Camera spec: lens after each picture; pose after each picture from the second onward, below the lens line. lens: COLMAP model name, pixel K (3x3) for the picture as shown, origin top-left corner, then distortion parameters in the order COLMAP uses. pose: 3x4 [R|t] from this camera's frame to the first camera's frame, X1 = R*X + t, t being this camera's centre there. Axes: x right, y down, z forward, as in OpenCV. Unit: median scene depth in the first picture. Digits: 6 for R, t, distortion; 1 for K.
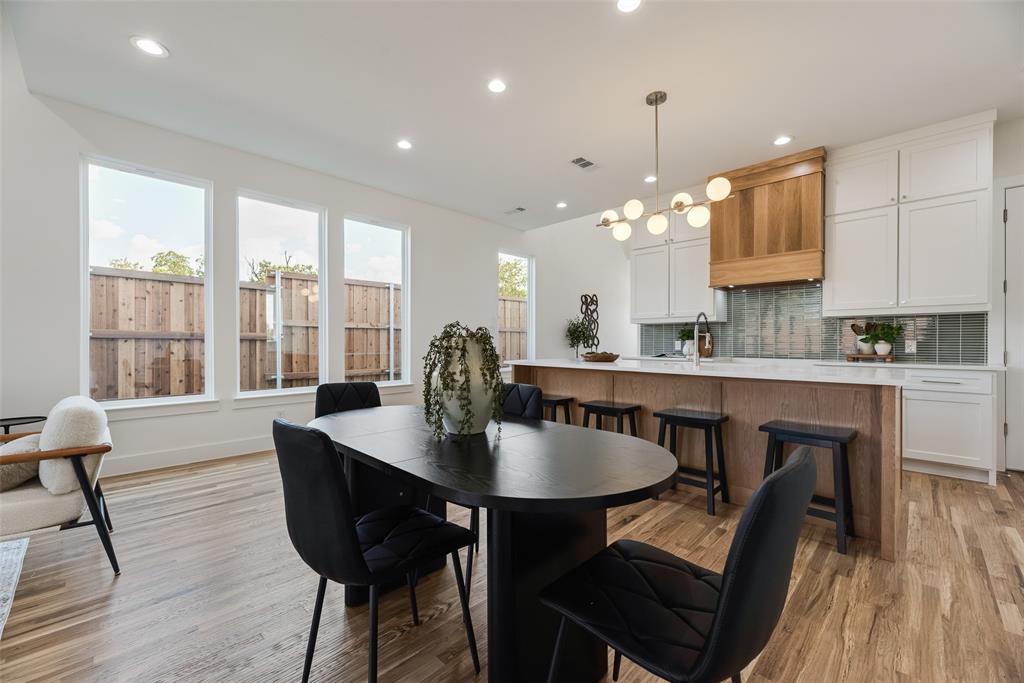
lens RADIAL K [[412.1, 0, 517.1], [0, 412.1, 344.1], [0, 0, 1]] dist [0.002789, 0.000004]
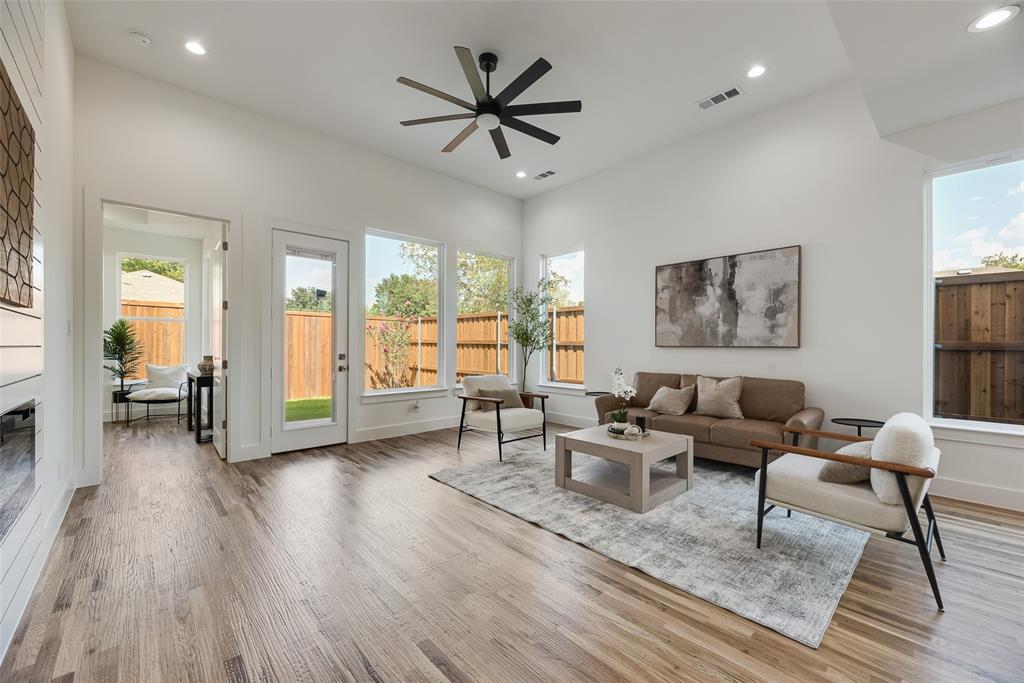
lens RADIAL K [[412.1, 0, 510.7], [0, 412.1, 344.6], [0, 0, 1]] dist [0.002789, 0.000004]
pose [[-0.058582, -0.003177, -0.998278, 0.018988], [-0.005778, 0.999979, -0.002844, -0.021544], [0.998266, 0.005602, -0.058599, 0.034040]]
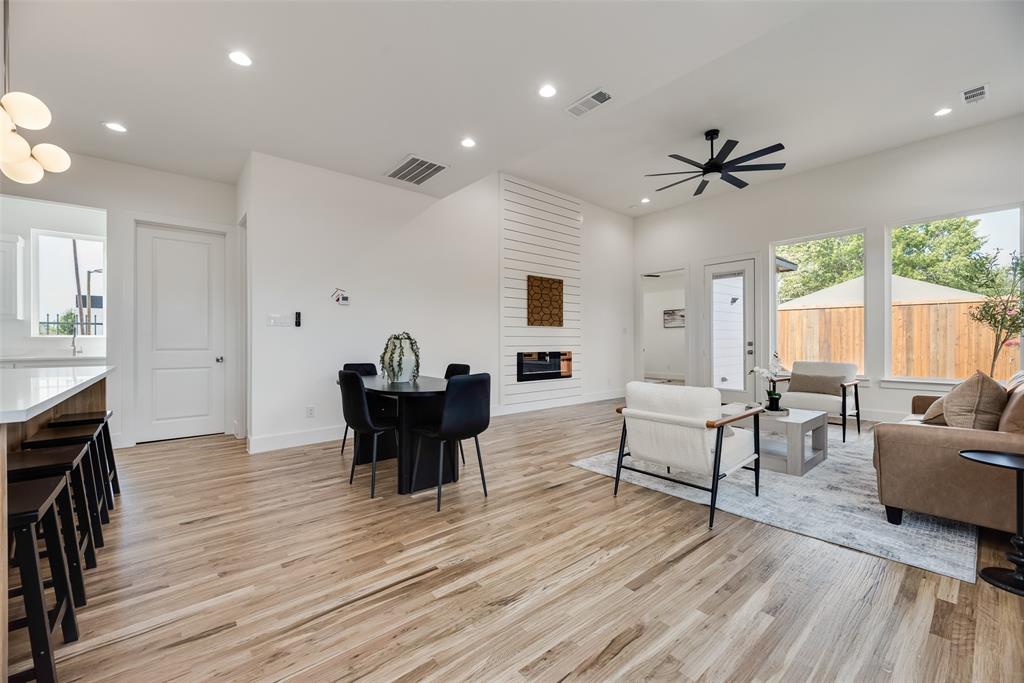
lens RADIAL K [[412.1, 0, 513.2], [0, 412.1, 341.9], [0, 0, 1]] dist [0.002789, 0.000004]
pose [[-0.995720, 0.003400, 0.092364, -0.348768], [0.003721, 0.999988, 0.003298, -0.003728], [-0.092351, 0.003627, -0.995720, 1.183504]]
